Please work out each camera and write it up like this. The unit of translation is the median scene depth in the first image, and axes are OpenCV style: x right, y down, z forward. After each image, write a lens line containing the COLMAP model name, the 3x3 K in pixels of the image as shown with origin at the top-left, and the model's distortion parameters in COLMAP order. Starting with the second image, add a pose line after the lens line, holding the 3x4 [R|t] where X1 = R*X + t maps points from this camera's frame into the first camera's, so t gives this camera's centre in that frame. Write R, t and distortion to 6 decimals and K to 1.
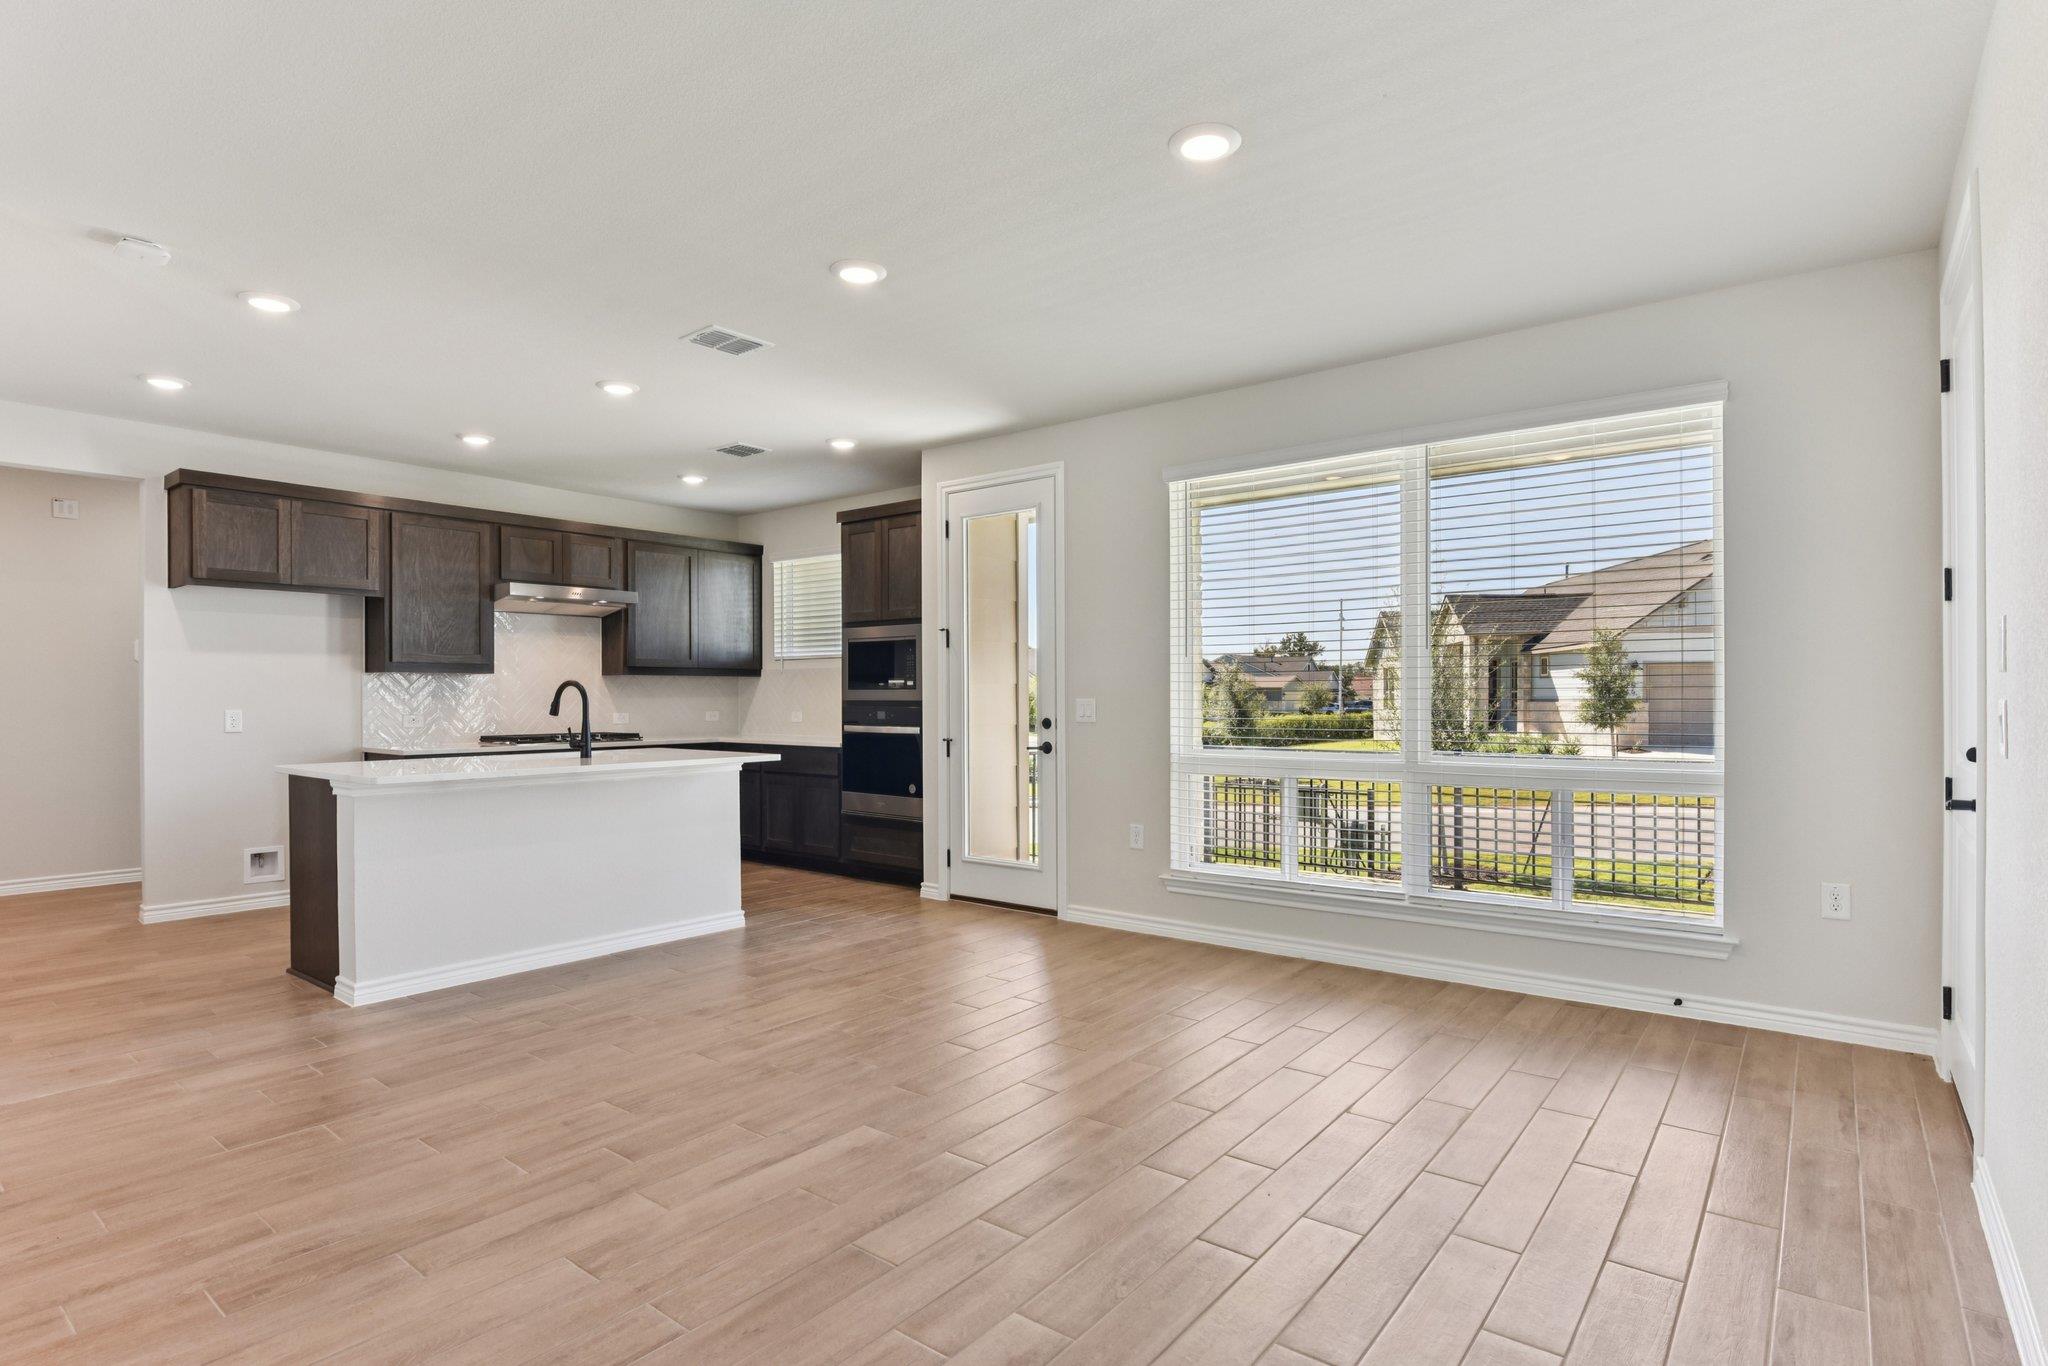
lens RADIAL K [[1031.6, 0, 1034.5], [0, 1031.6, 693.3], [0, 0, 1]] dist [-0.023148, 0.000179]
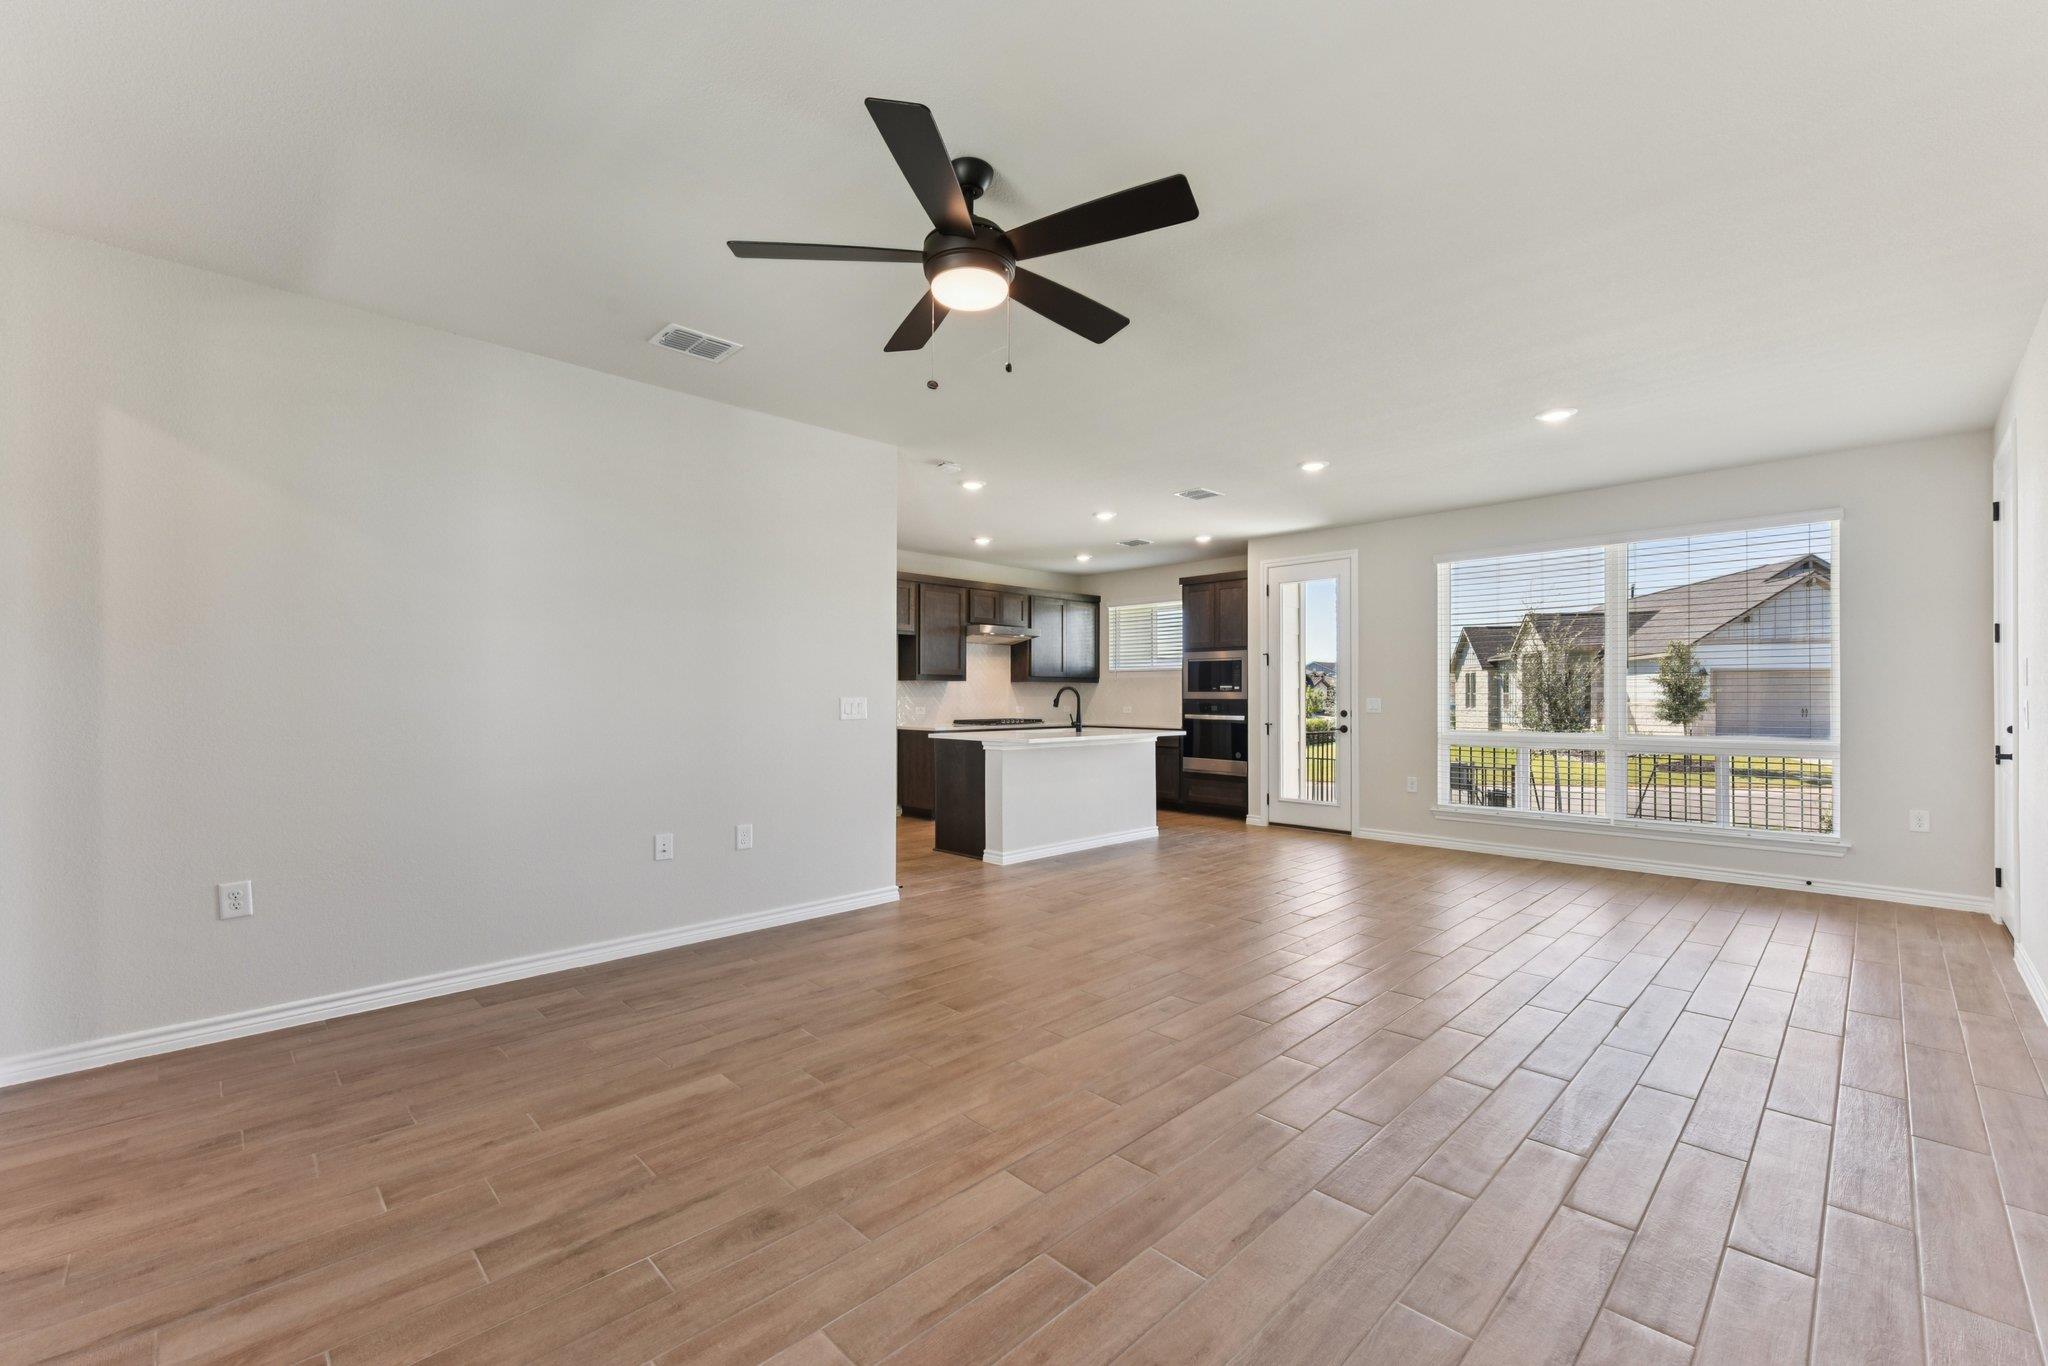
lens RADIAL K [[838.3, 0, 1033.2], [0, 838.3, 688.6], [0, 0, 1]] dist [-0.000167, -0.000207]
pose [[0.991727, 0.002080, -0.128349, -0.270723], [-0.002783, 0.999982, -0.005297, -0.001119], [0.128336, 0.005611, 0.991715, -0.312507]]
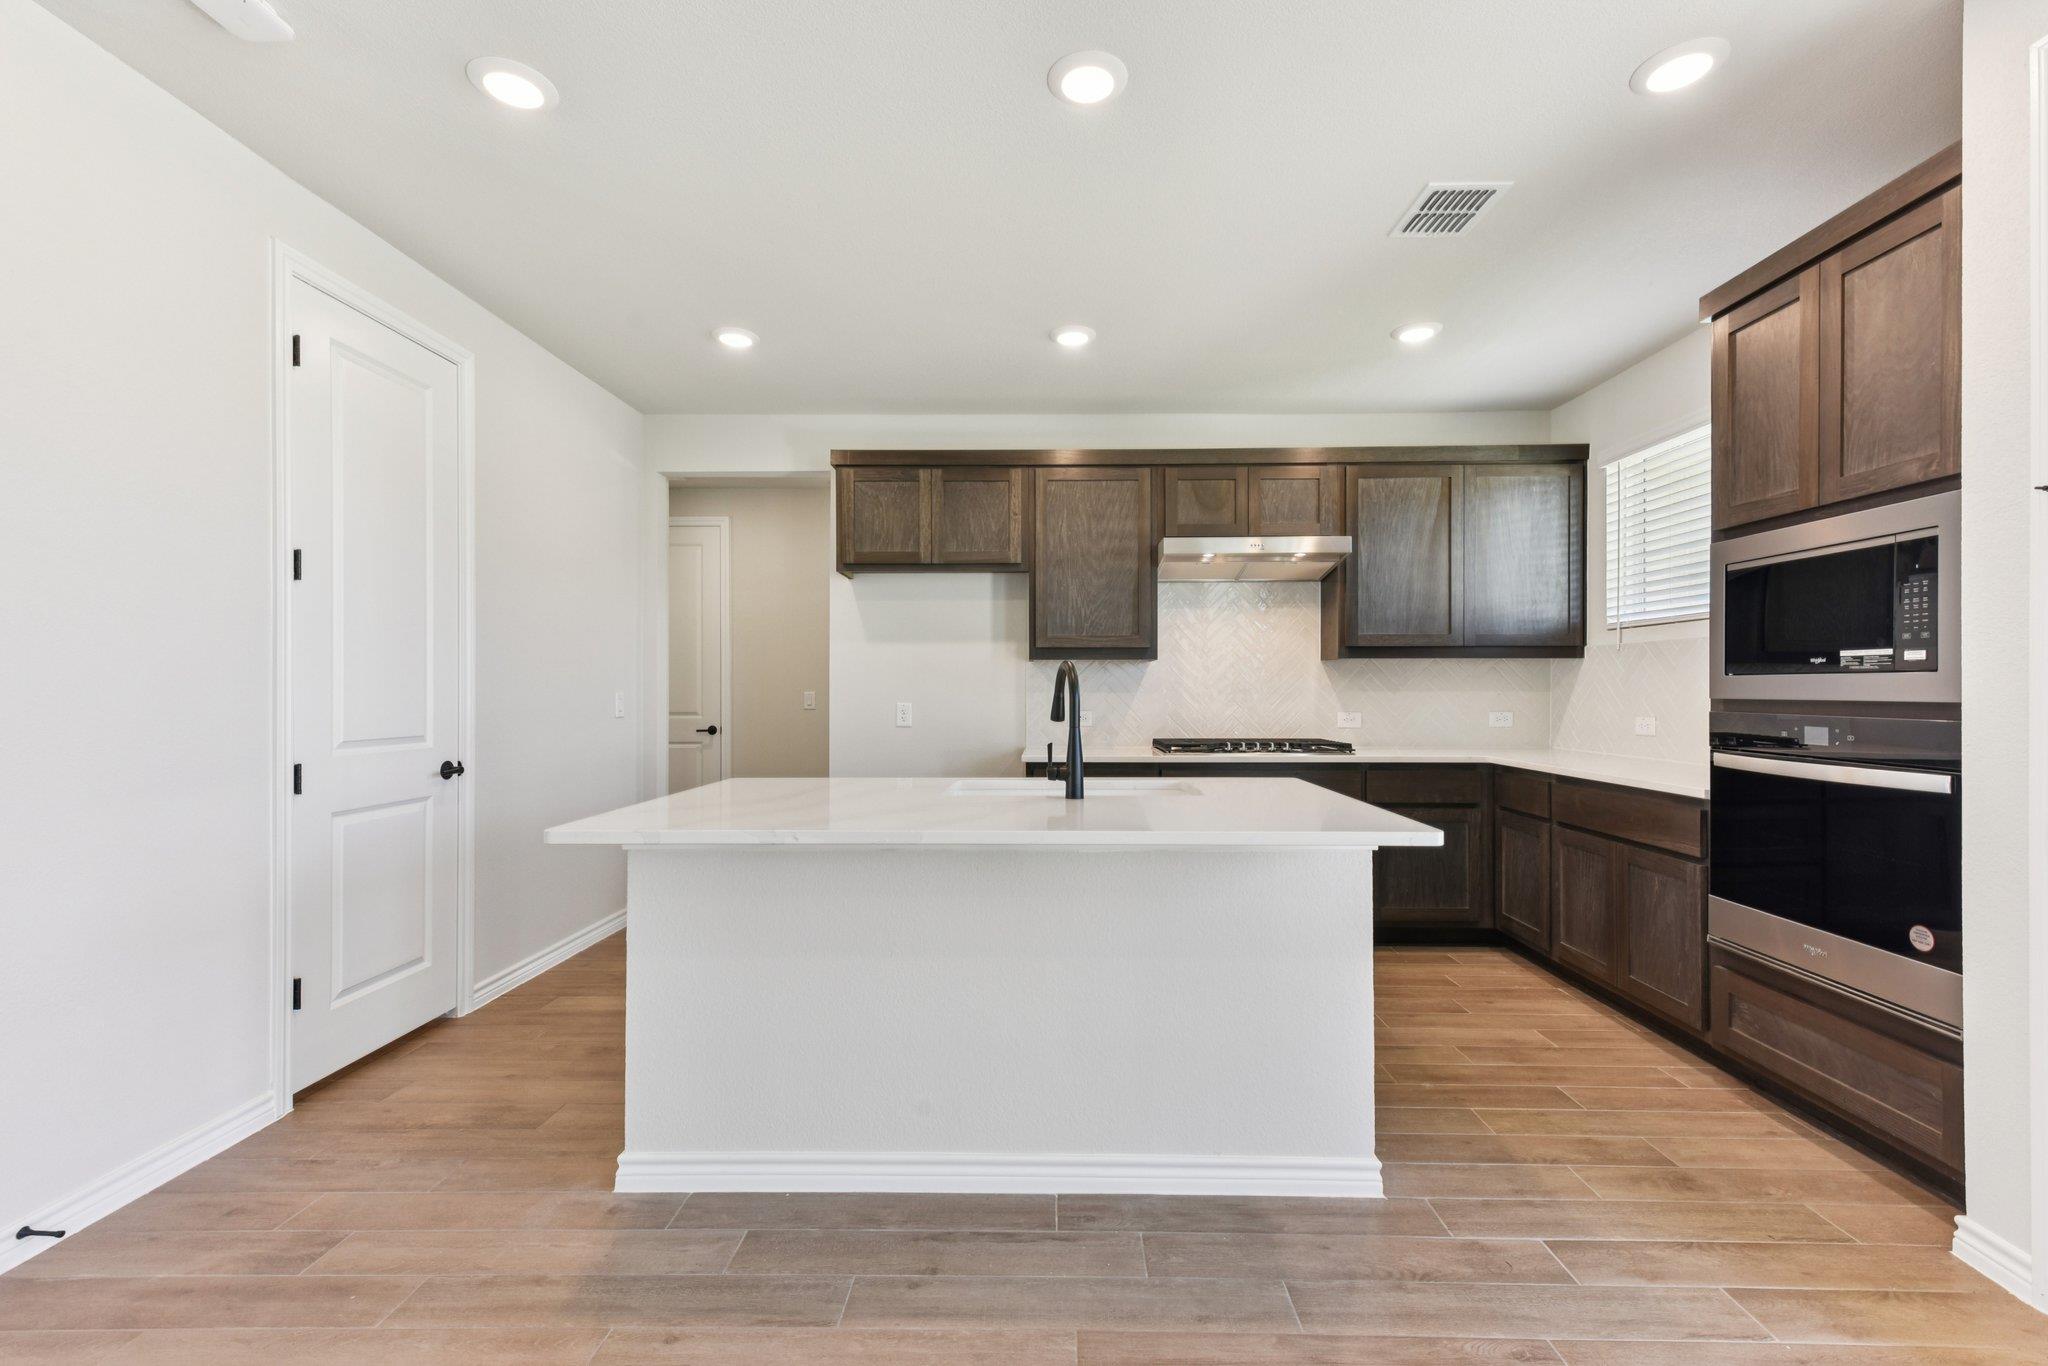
lens RADIAL K [[873.8, 0, 1031.8], [0, 873.8, 687.4], [0, 0, 1]] dist [-0.000601, -0.000286]
pose [[0.597451, -0.000625, -0.801905, -0.058918], [0.001916, 0.999998, 0.000648, 0.000997], [0.801903, -0.001924, 0.597451, 0.563993]]
